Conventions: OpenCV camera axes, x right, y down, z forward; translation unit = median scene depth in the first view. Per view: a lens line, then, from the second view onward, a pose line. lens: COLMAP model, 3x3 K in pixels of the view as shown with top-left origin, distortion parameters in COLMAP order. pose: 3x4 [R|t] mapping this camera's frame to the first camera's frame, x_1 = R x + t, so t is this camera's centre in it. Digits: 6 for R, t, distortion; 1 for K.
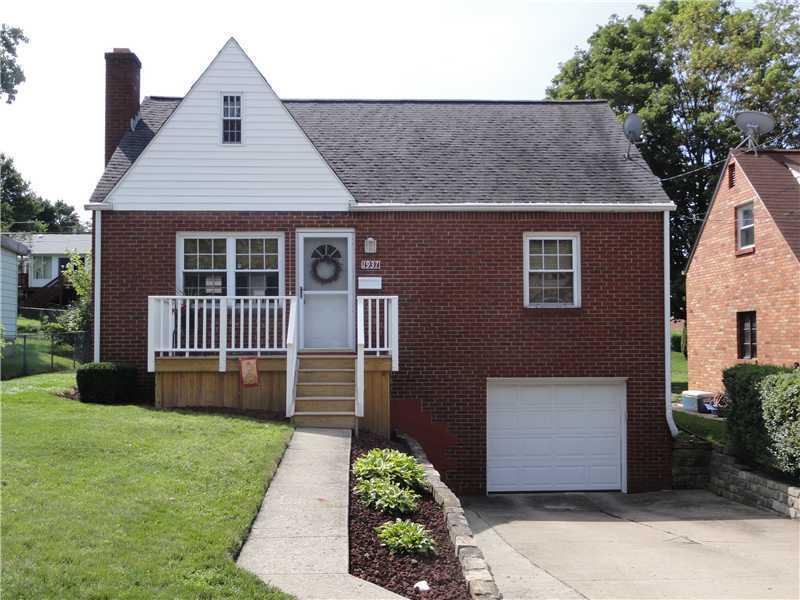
lens RADIAL K [[1108.5, 0, 400.0], [0, 1108.5, 300.0], [0, 0, 1]] dist [-0.033624, 0.026686]
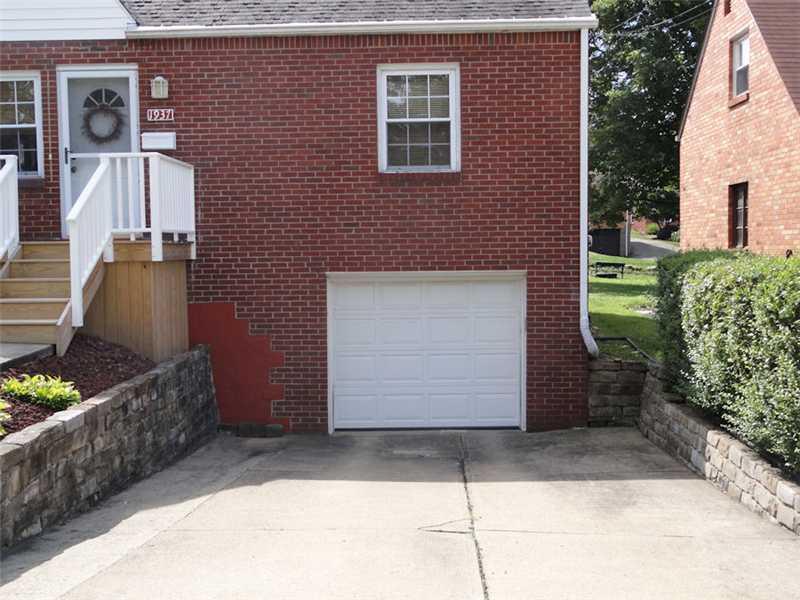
lens RADIAL K [[1166.7, 0, 400.1], [0, 1166.7, 345.6], [0, 0, 1]] dist [-0.004322, -0.025570]
pose [[0.997054, -0.003437, -0.076625, 0.183510], [0.012492, 0.992935, 0.118001, 0.028800], [0.075678, -0.118611, 0.990053, 0.250807]]
